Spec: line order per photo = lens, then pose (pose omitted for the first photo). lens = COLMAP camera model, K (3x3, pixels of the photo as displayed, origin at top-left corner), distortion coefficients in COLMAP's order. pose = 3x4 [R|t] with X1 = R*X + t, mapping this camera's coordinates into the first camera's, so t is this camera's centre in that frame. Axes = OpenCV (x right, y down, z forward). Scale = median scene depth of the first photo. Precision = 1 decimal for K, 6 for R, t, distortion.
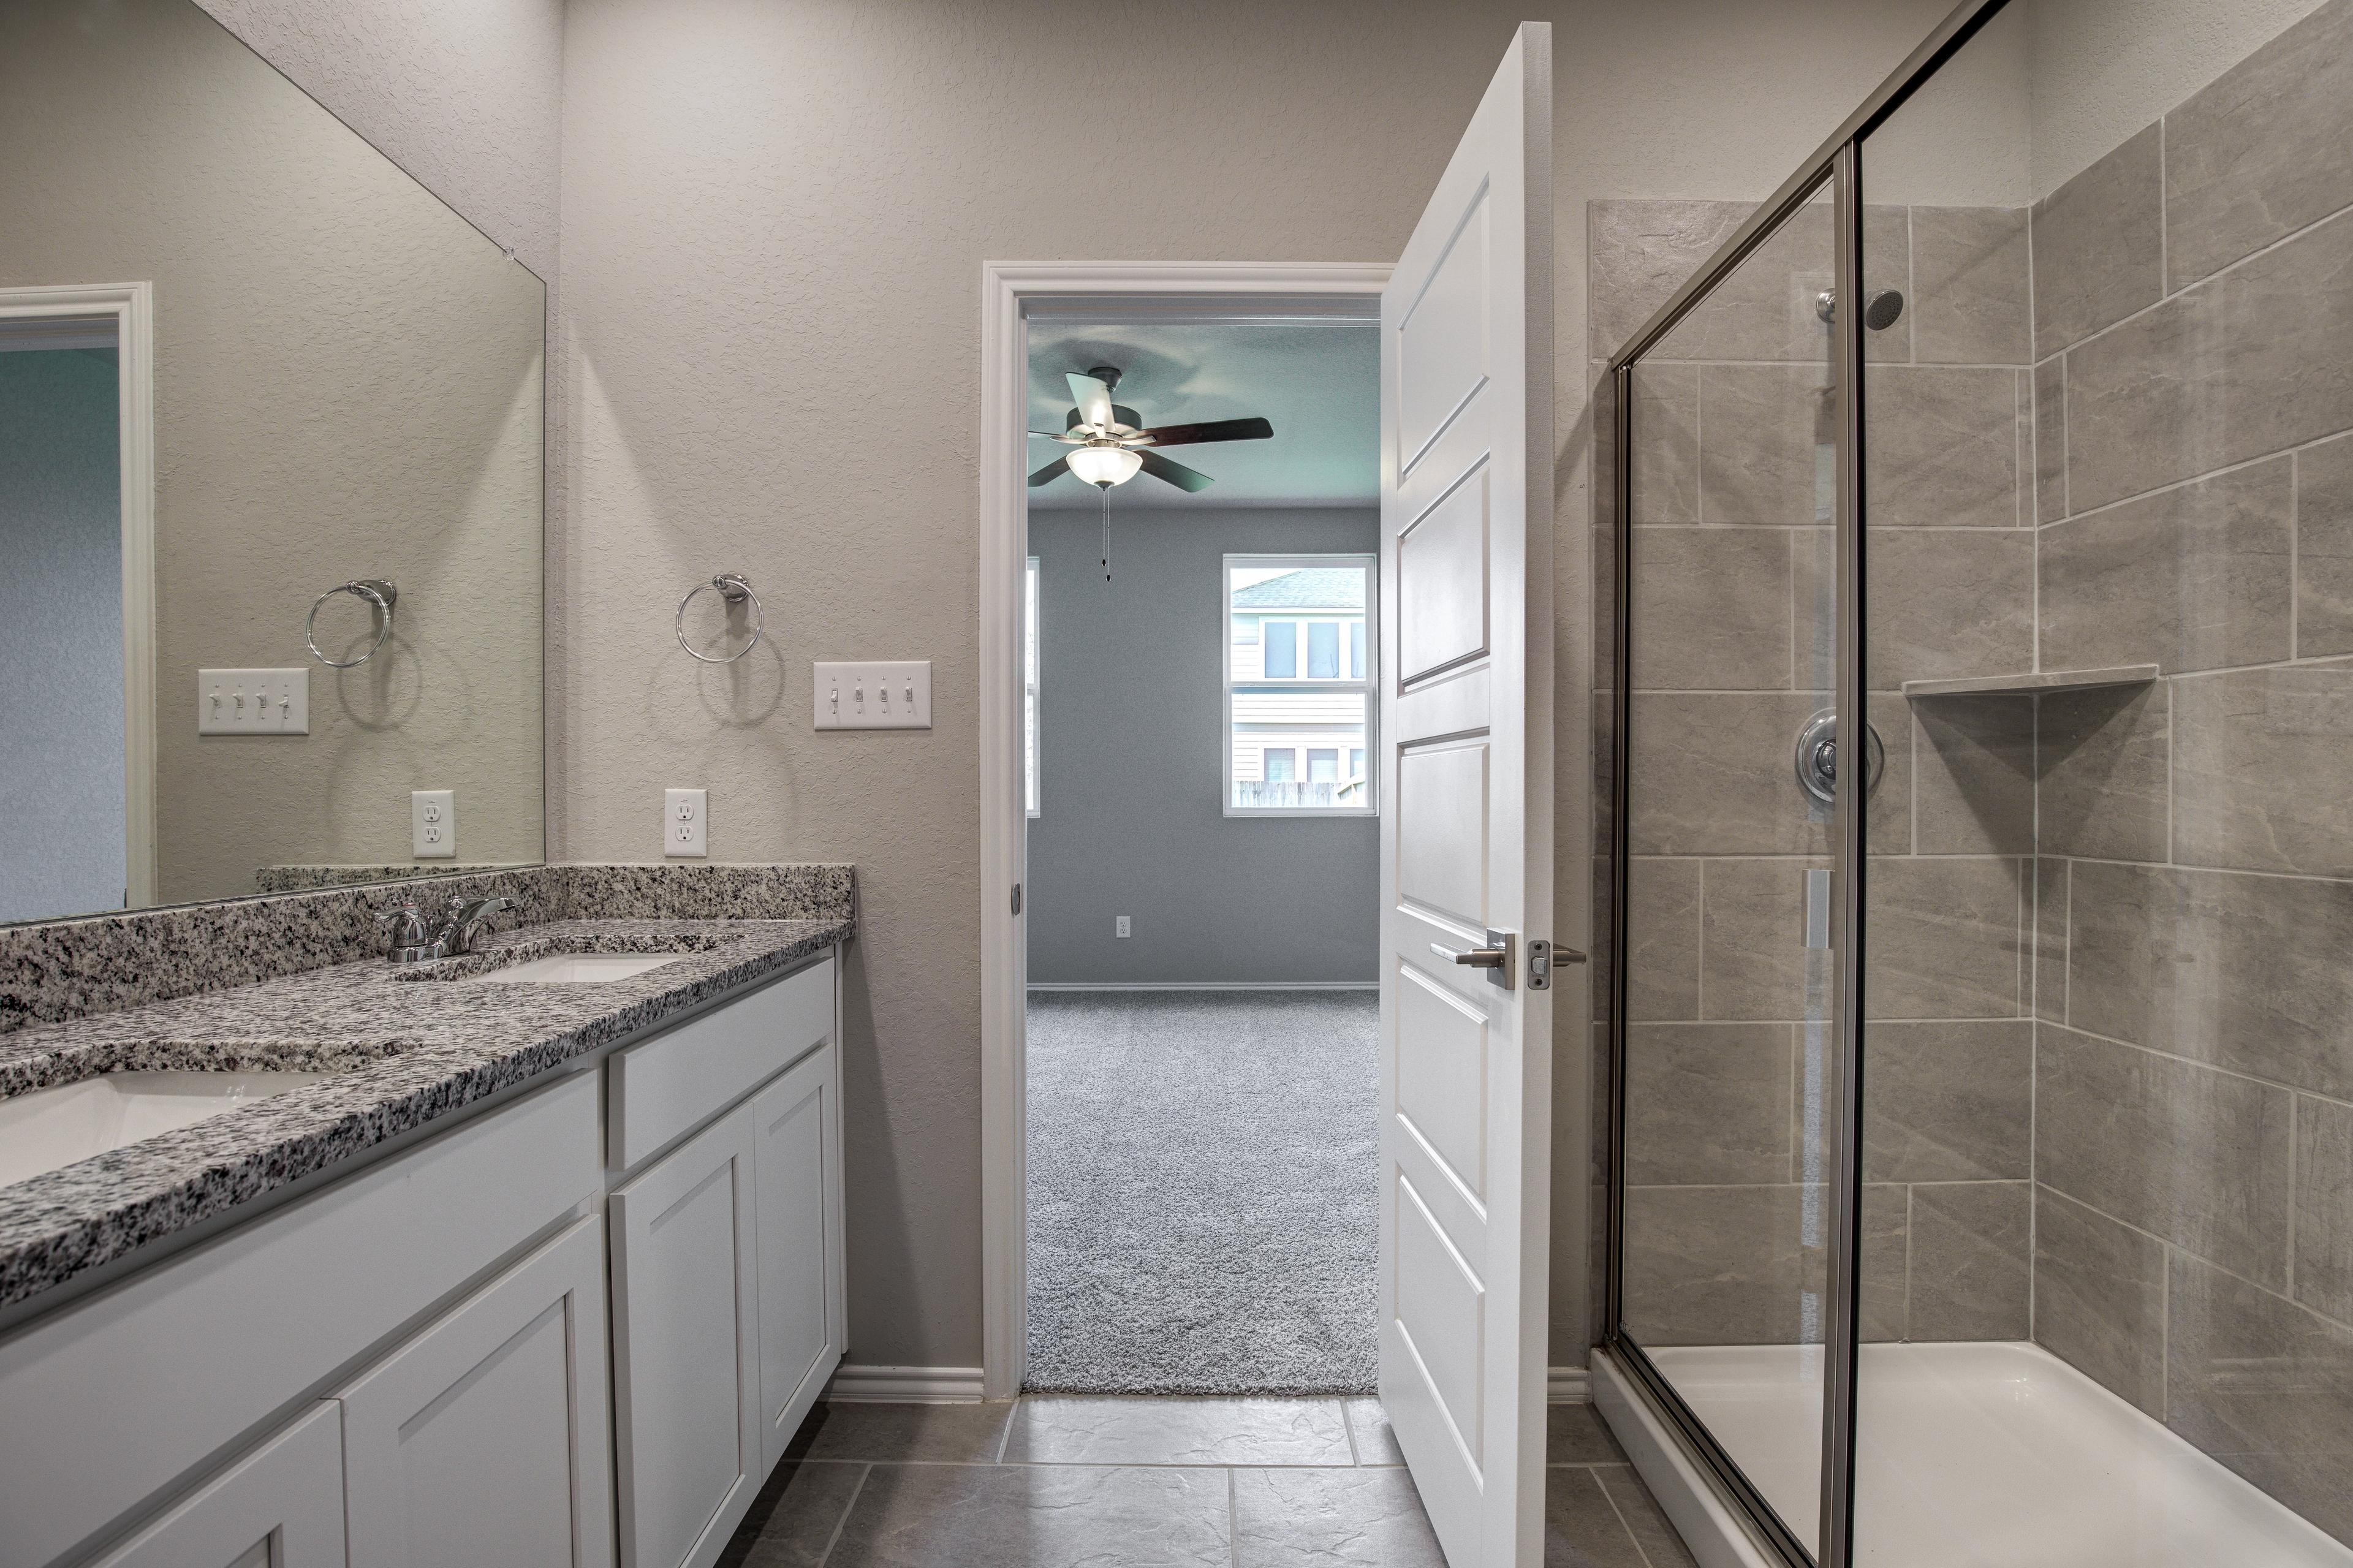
lens RADIAL K [[1080.2, 0, 1173.4], [0, 1080.2, 795.6], [0, 0, 1]] dist [-0.022971, -0.000215]
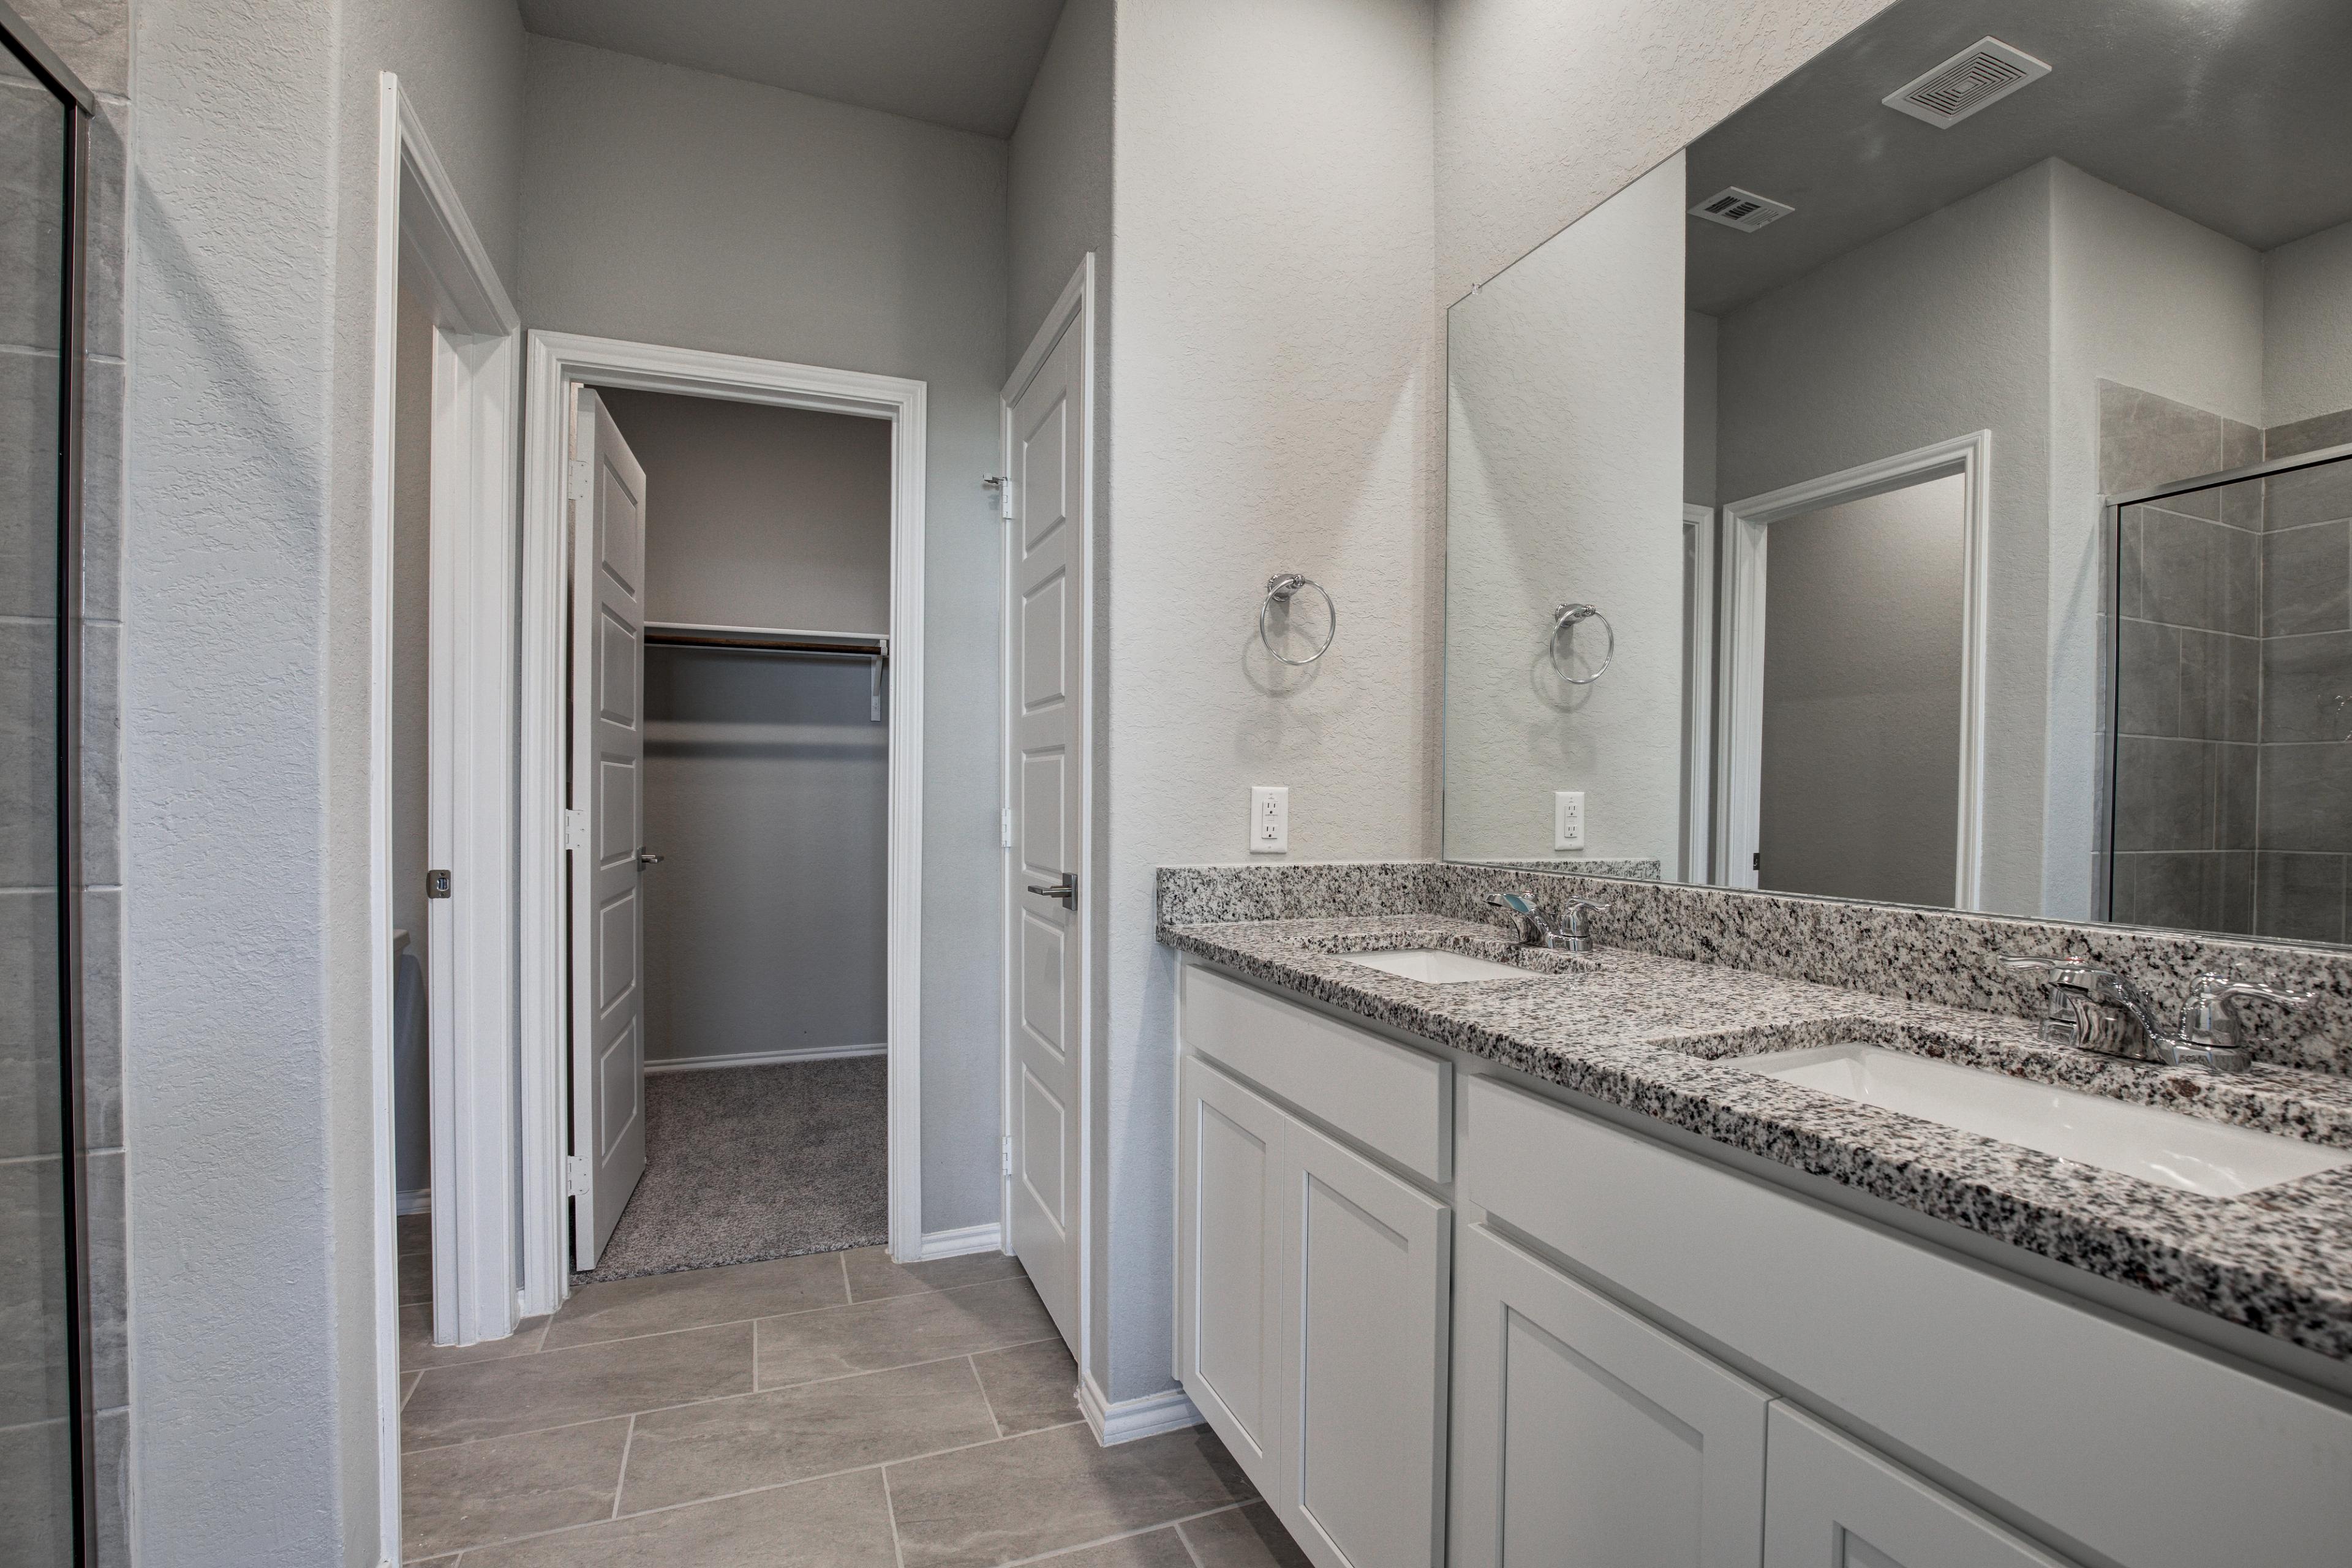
lens RADIAL K [[1079.8, 0, 1179.1], [0, 1079.8, 795.7], [0, 0, 1]] dist [-0.022971, -0.000215]
pose [[-0.926684, 0.001410, -0.375838, 0.074039], [-0.000461, 0.999988, 0.004886, -0.005054], [0.375840, 0.004701, -0.926673, 1.801776]]
